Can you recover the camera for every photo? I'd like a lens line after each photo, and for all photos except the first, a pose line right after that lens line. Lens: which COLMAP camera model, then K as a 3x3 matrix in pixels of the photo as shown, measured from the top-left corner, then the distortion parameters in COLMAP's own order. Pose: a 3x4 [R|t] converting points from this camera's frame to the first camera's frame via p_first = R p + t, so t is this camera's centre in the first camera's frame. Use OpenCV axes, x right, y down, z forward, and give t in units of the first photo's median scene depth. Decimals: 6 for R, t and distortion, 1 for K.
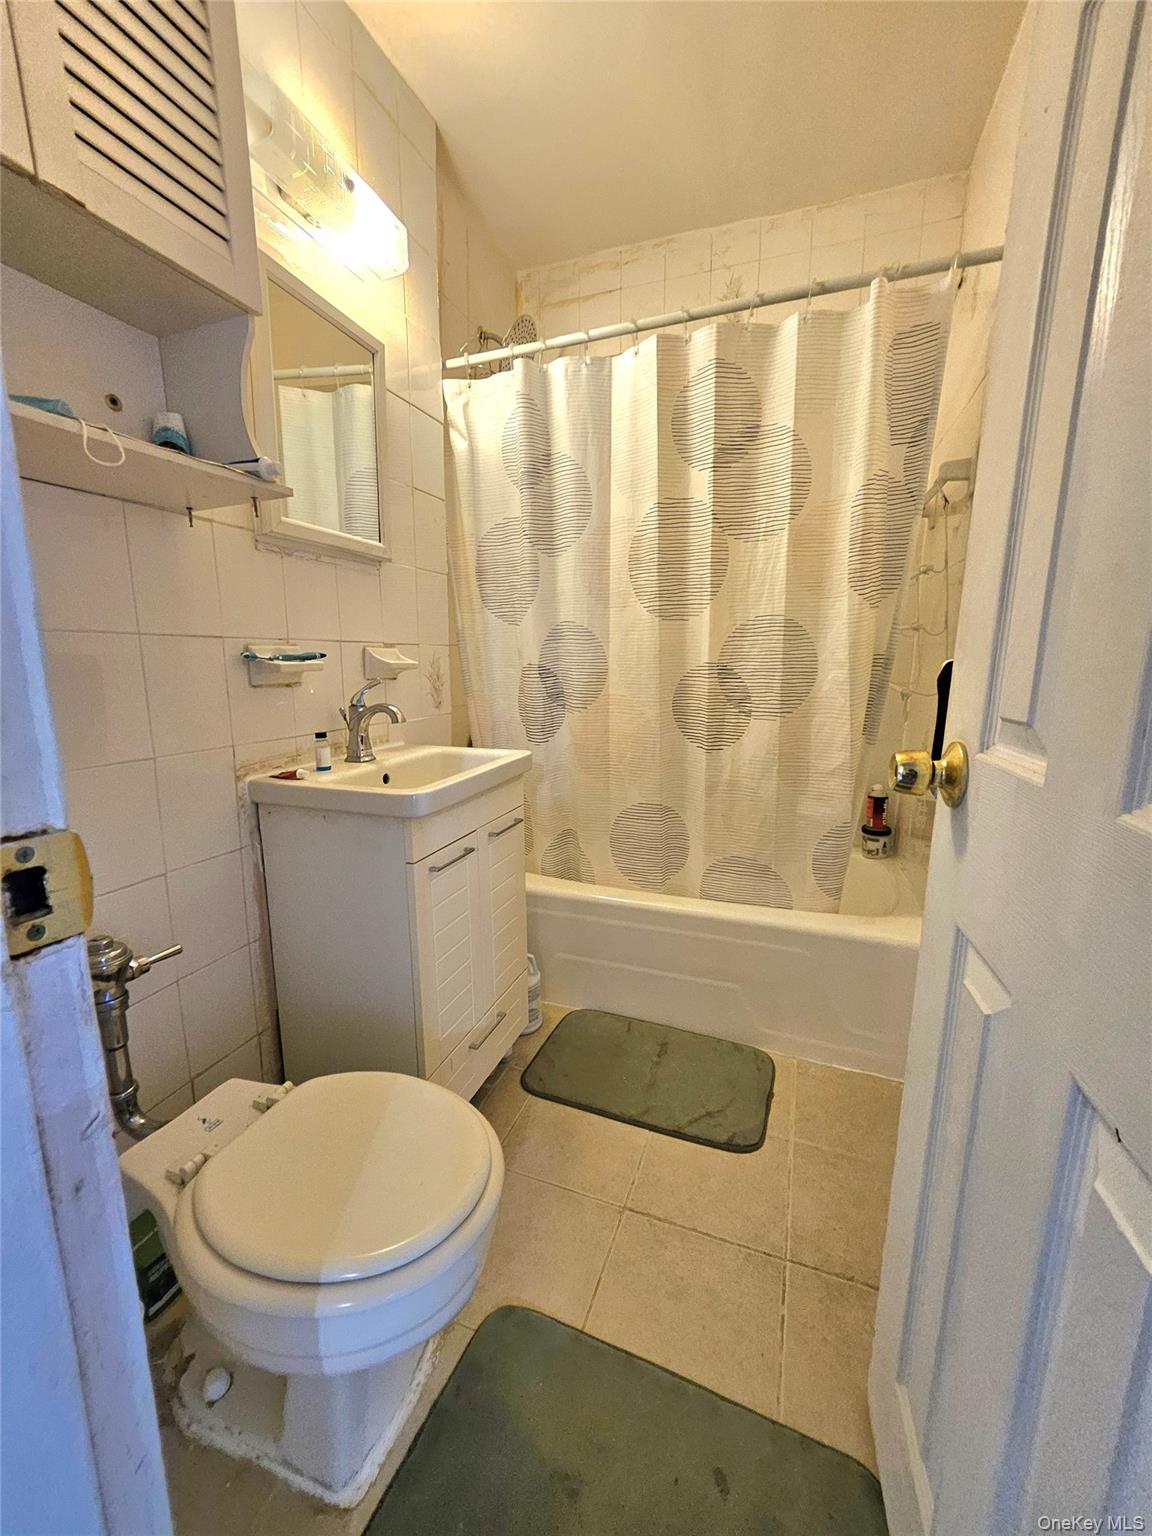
lens RADIAL K [[607.9, 0, 577.2], [0, 607.9, 769.9], [0, 0, 1]] dist [0.003097, 0.000239]
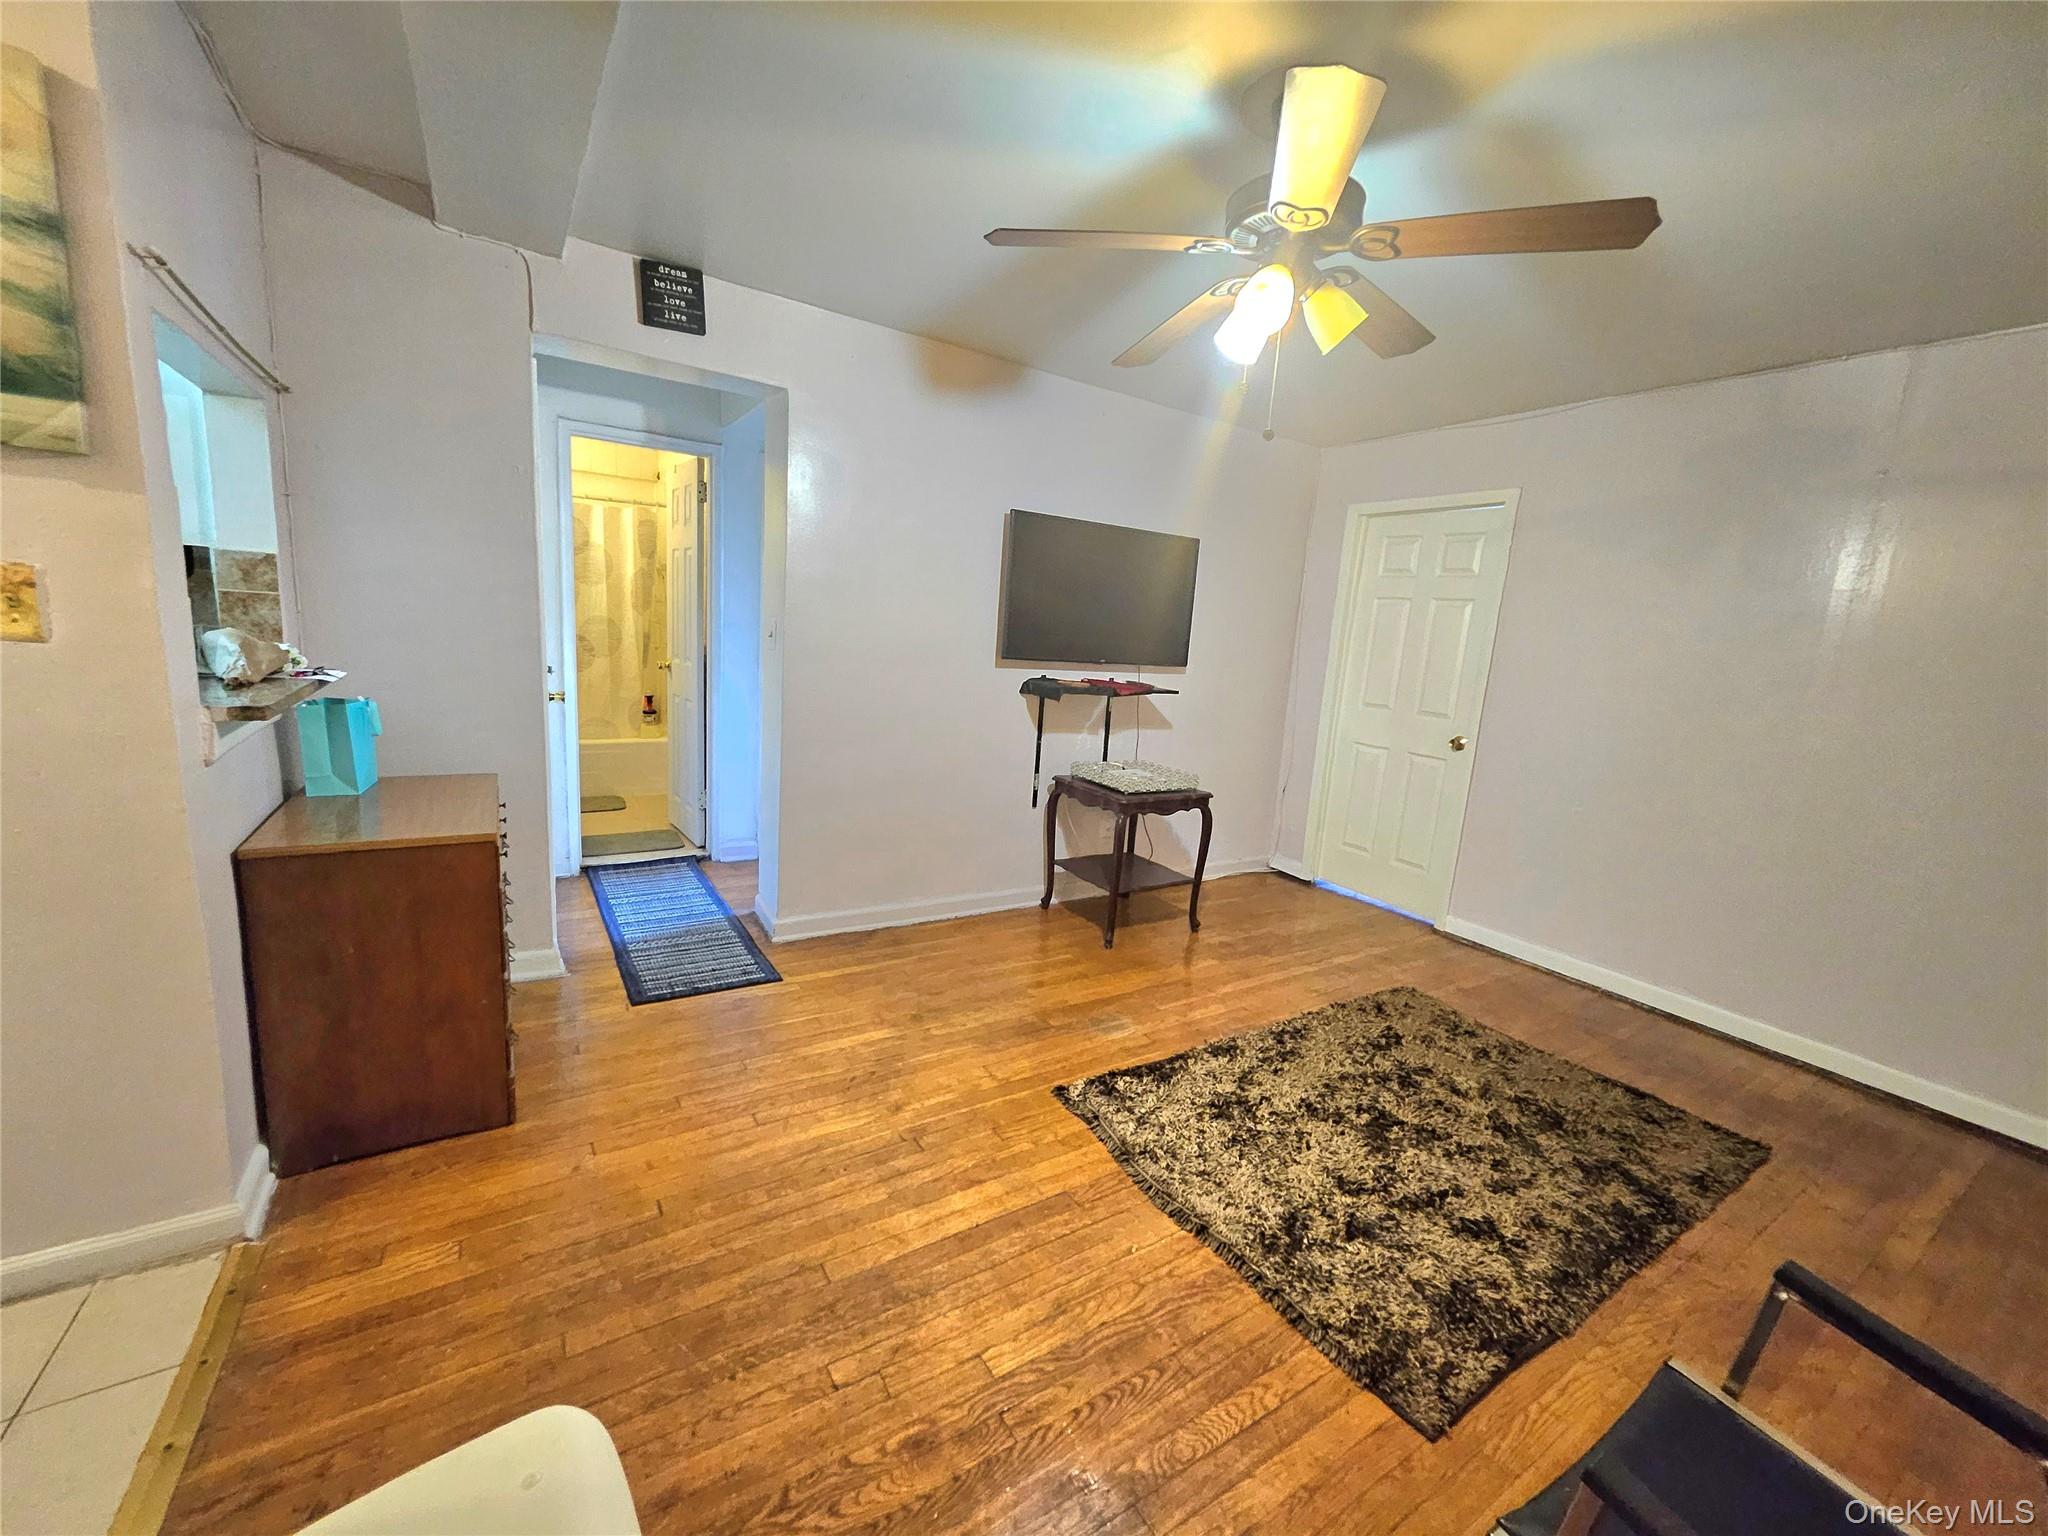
lens RADIAL K [[810.5, 0, 1031.4], [0, 810.5, 767.6], [0, 0, 1]] dist [0.003097, 0.000239]
pose [[0.603554, -0.098366, 0.791231, -1.335063], [0.077377, 0.994903, 0.064662, 0.291993], [-0.793558, 0.022196, 0.608089, -2.457103]]
